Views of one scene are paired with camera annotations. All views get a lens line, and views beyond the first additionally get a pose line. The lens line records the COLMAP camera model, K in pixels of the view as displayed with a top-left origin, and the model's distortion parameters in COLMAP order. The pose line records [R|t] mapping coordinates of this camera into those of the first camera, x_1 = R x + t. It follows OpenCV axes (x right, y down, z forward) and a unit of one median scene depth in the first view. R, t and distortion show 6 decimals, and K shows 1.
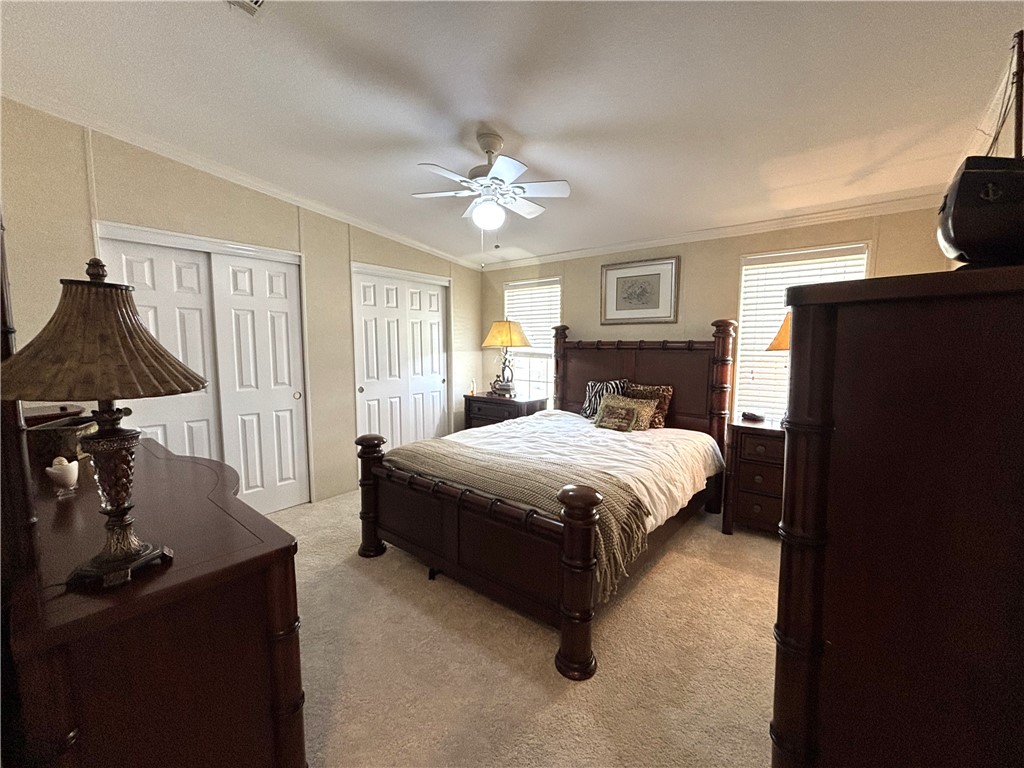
lens RADIAL K [[418.0, 0, 508.4], [0, 418.0, 386.8], [0, 0, 1]] dist [0.000107, -0.000073]
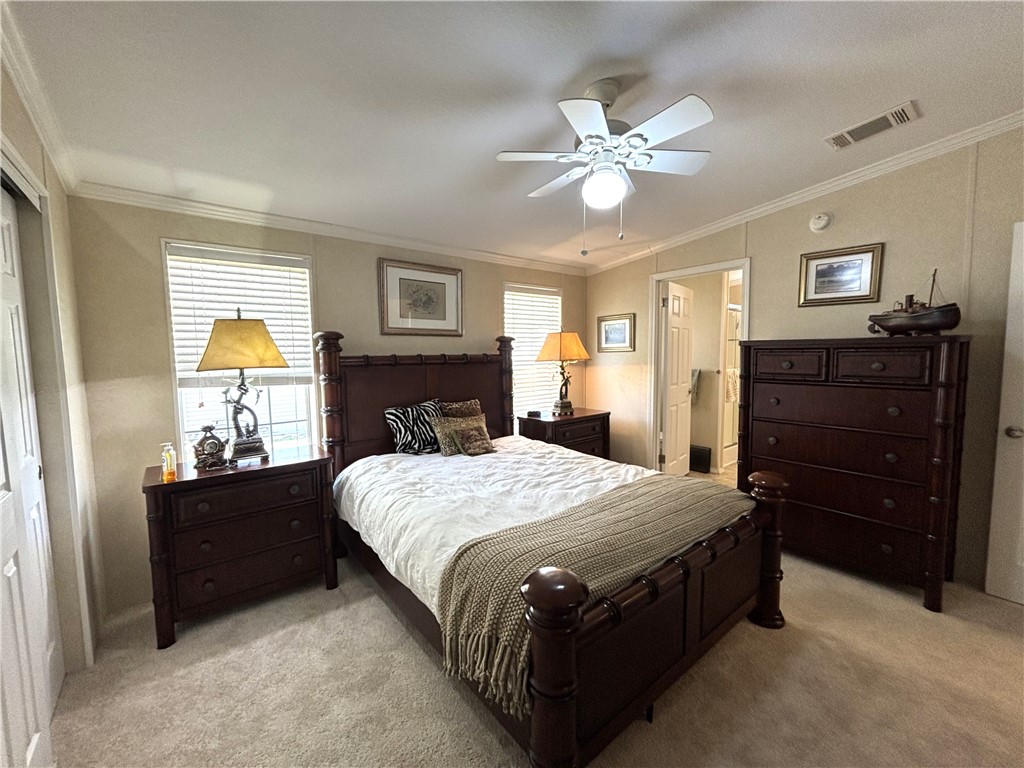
lens RADIAL K [[418.0, 0, 508.3], [0, 418.0, 378.2], [0, 0, 1]] dist [0.000107, -0.000073]
pose [[0.200836, -0.056154, 0.978014, -0.498715], [0.117897, 0.992485, 0.032775, -0.067752], [-0.972505, 0.108723, 0.205947, 0.638680]]
